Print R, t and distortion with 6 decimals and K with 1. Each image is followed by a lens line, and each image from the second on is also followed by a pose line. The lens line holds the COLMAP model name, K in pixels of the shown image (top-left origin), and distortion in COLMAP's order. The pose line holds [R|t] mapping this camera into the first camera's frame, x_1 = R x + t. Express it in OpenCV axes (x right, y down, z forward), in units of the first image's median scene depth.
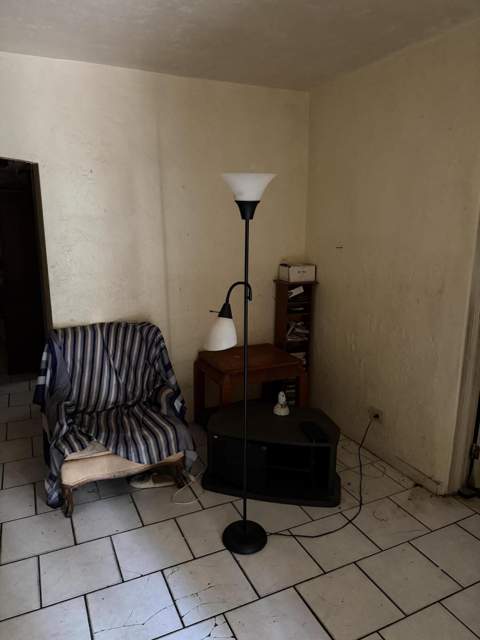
lens RADIAL K [[452.6, 0, 240.0], [0, 452.6, 320.0], [0, 0, 1]] dist [0.116168, -0.140619]
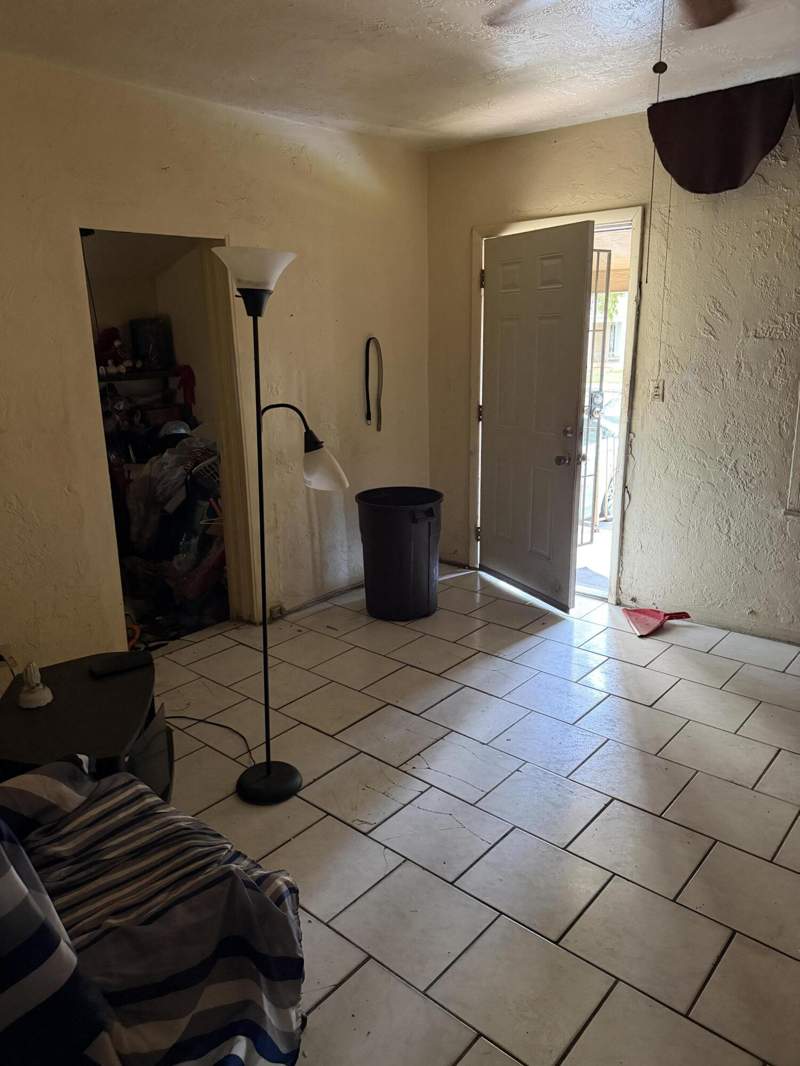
lens RADIAL K [[753.8, 0, 400.0], [0, 753.8, 533.0], [0, 0, 1]] dist [0.116168, -0.140619]
pose [[-0.410774, -0.227463, 0.882907, -1.155132], [0.202912, 0.921285, 0.331755, -0.250331], [-0.888871, 0.315428, -0.332285, 1.260519]]
